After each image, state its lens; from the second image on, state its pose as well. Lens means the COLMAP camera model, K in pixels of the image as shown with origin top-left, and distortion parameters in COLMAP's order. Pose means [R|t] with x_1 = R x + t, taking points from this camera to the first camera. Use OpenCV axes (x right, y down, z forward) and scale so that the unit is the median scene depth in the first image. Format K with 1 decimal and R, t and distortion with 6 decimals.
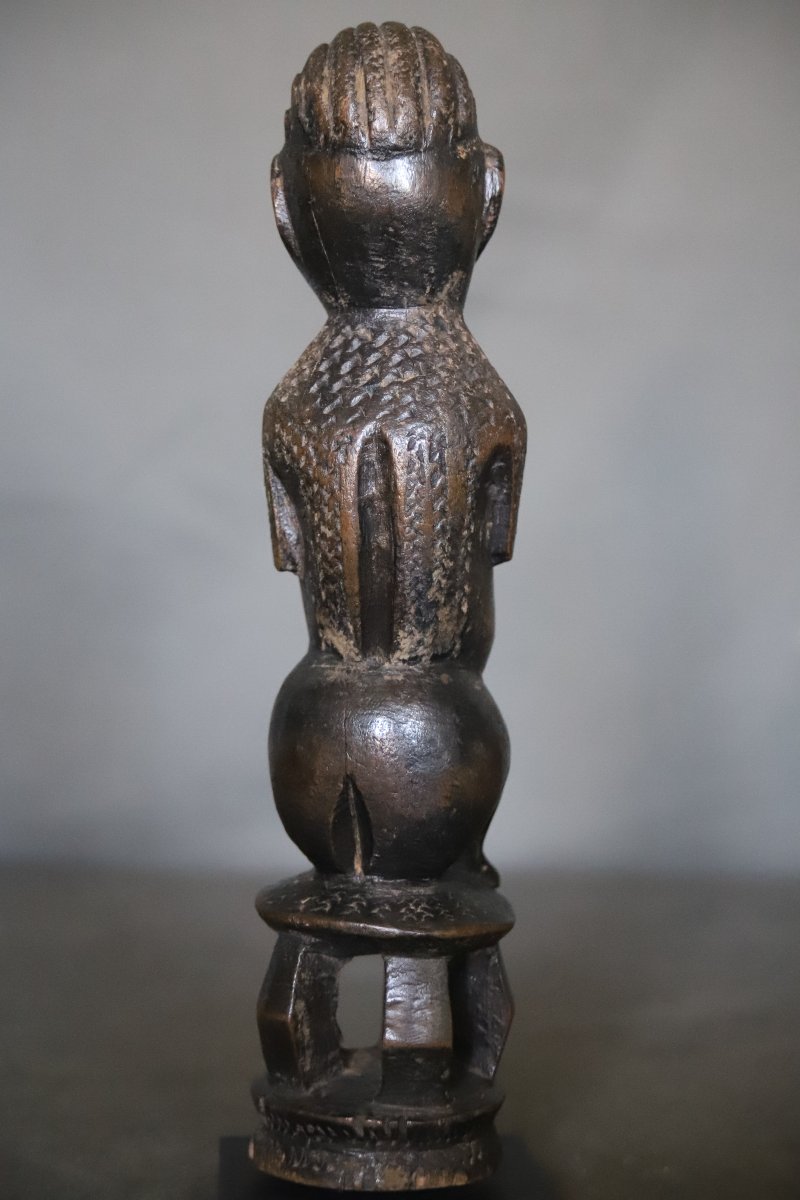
lens RADIAL K [[2485.5, 0, 401.1], [0, 2485.5, 601.9], [0, 0, 1]] dist [0.194264, 0.000000]
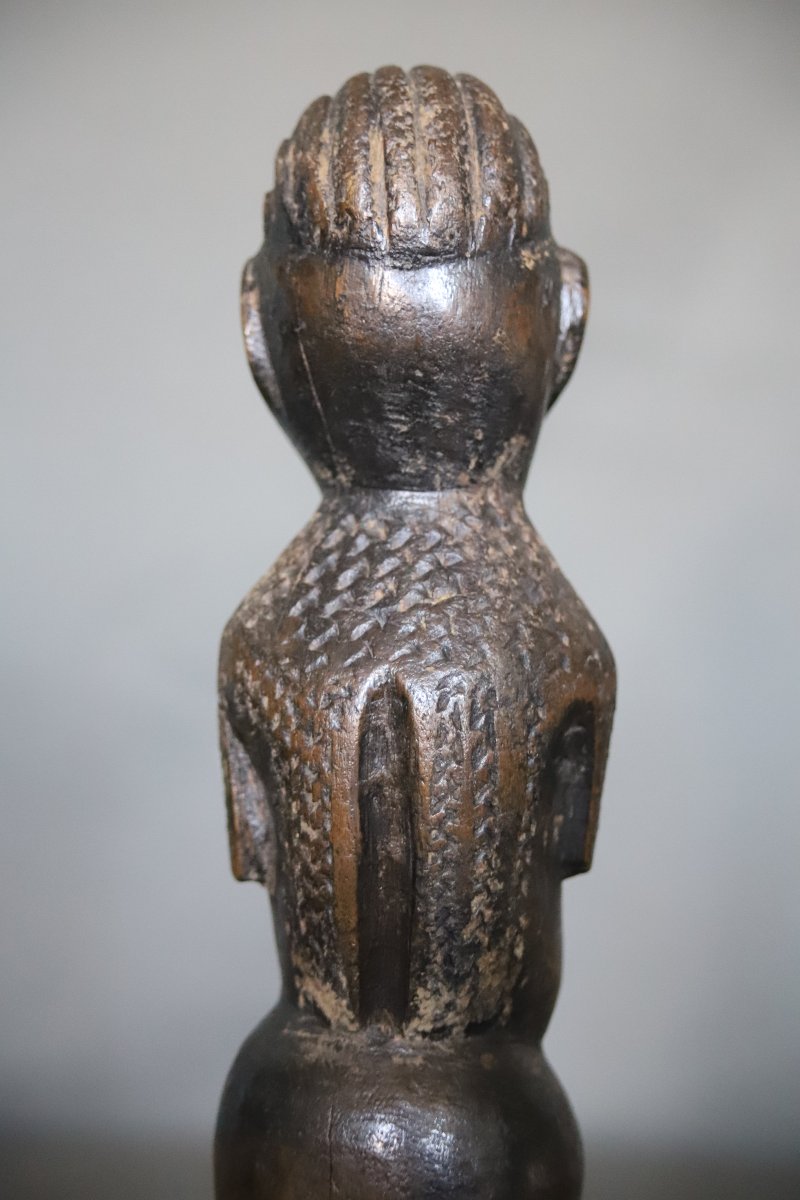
lens RADIAL K [[2393.9, 0, 399.7], [0, 2393.9, 593.9], [0, 0, 1]] dist [0.168684, 0.000000]
pose [[0.999725, 0.021526, -0.009292, -0.001898], [-0.021872, 0.999005, -0.038874, -0.066044], [0.008446, 0.039067, 0.999201, 0.368564]]
